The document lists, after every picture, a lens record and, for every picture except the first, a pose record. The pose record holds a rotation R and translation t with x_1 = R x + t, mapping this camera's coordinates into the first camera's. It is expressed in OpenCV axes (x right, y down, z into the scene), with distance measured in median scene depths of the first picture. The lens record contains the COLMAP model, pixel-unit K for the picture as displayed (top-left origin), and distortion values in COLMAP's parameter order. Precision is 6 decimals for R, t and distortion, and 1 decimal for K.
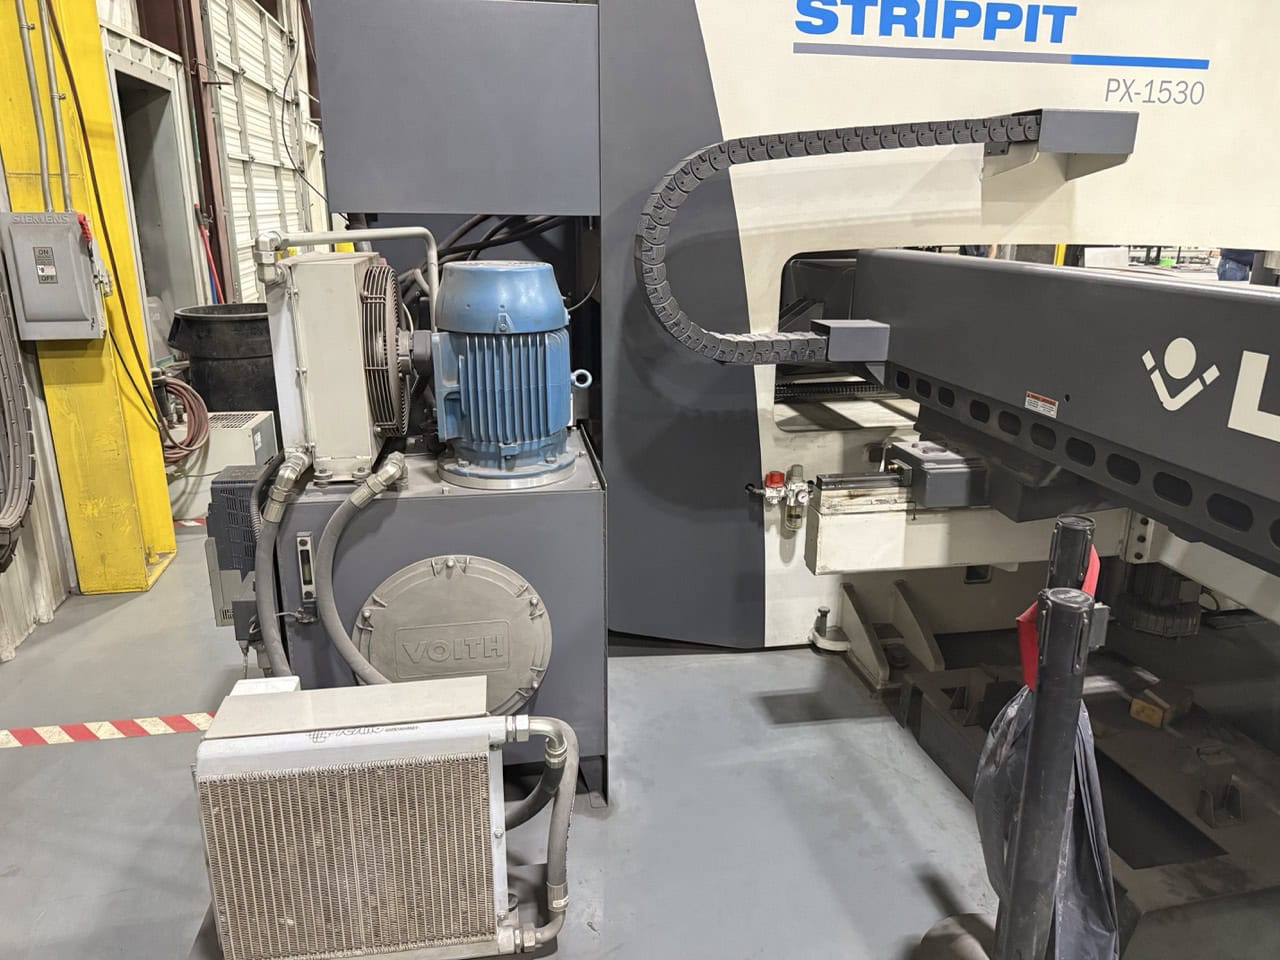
lens RADIAL K [[904.9, 0, 630.6], [0, 904.9, 479.1], [0, 0, 1]] dist [0.033291, -0.045935]
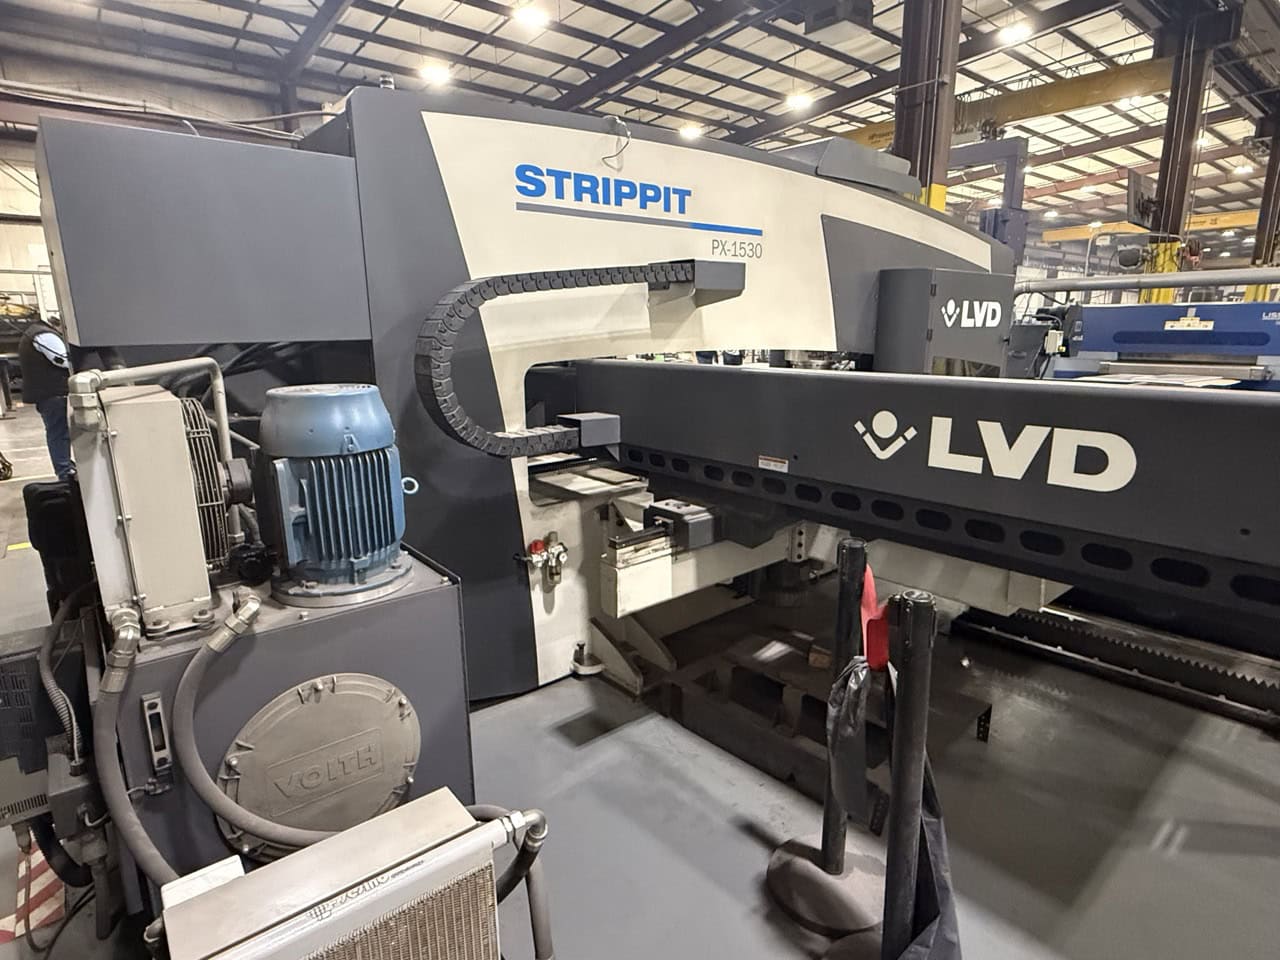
lens RADIAL K [[712.2, 0, 632.7], [0, 712.2, 481.1], [0, 0, 1]] dist [-0.008889, -0.005821]
pose [[0.861222, -0.125323, 0.492536, -0.239525], [0.160363, 0.986621, -0.029363, -0.048170], [-0.482266, 0.104273, 0.869797, 0.118638]]
